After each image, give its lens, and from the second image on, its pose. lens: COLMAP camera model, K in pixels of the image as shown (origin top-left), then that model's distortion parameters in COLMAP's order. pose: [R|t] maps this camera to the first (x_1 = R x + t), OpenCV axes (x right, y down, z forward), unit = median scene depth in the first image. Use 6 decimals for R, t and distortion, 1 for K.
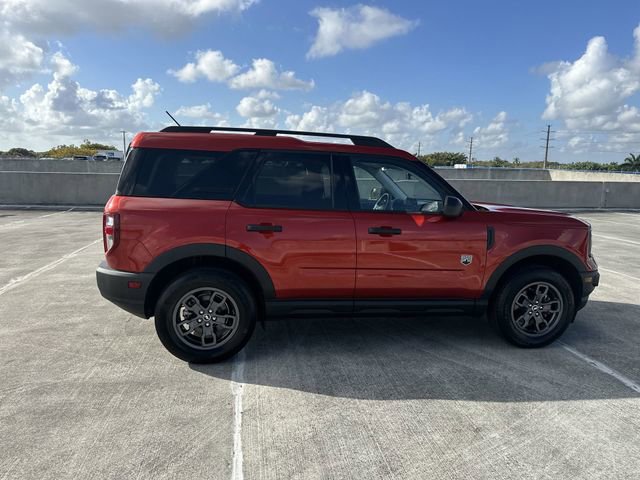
lens RADIAL K [[450.6, 0, 320.5], [0, 450.6, 238.6], [0, 0, 1]] dist [0.033186, -0.044268]
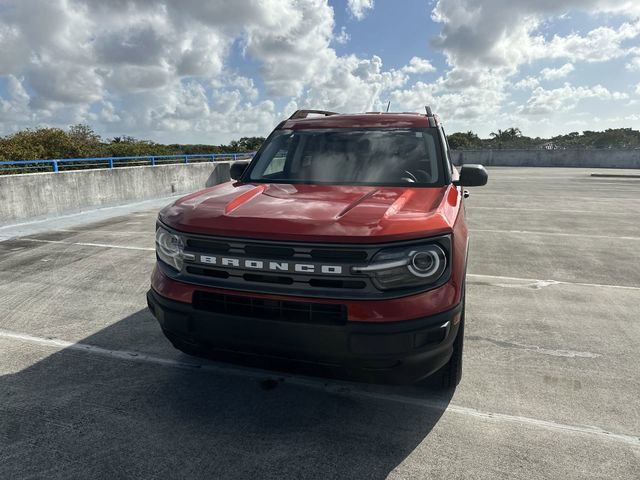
lens RADIAL K [[450.6, 0, 317.4], [0, 450.6, 250.0], [0, 0, 1]] dist [0.033186, -0.044268]
pose [[-0.448901, 0.182210, -0.874807, 1.259940], [-0.144021, 0.951438, 0.272074, -0.221218], [0.881899, 0.248125, -0.400860, 1.735717]]
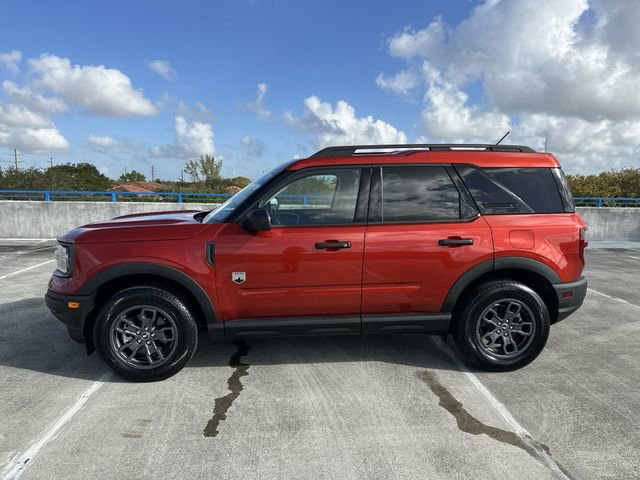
lens RADIAL K [[450.6, 0, 323.5], [0, 450.6, 245.8], [0, 0, 1]] dist [0.033186, -0.044268]
pose [[-0.995570, -0.047668, 0.081047, -0.001273], [-0.021916, 0.955868, 0.292979, -0.383558], [-0.091436, 0.289904, -0.952678, 2.502612]]
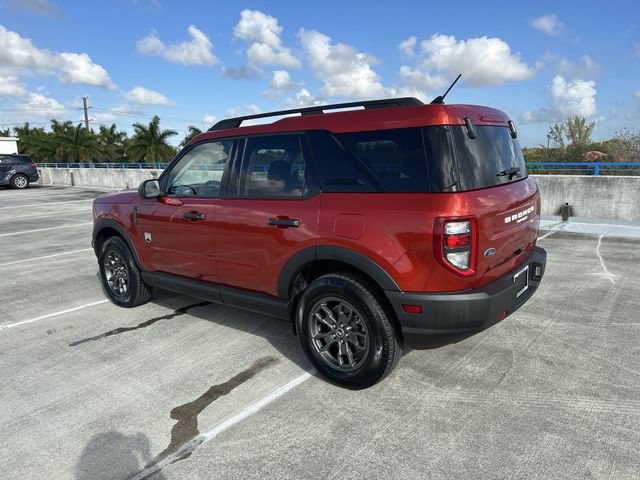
lens RADIAL K [[450.6, 0, 320.3], [0, 450.6, 243.6], [0, 0, 1]] dist [0.033186, -0.044268]
pose [[-0.660190, -0.156938, 0.734520, -0.911285], [0.124102, 0.941694, 0.312747, -0.329233], [-0.740775, 0.297628, -0.602220, 2.002204]]
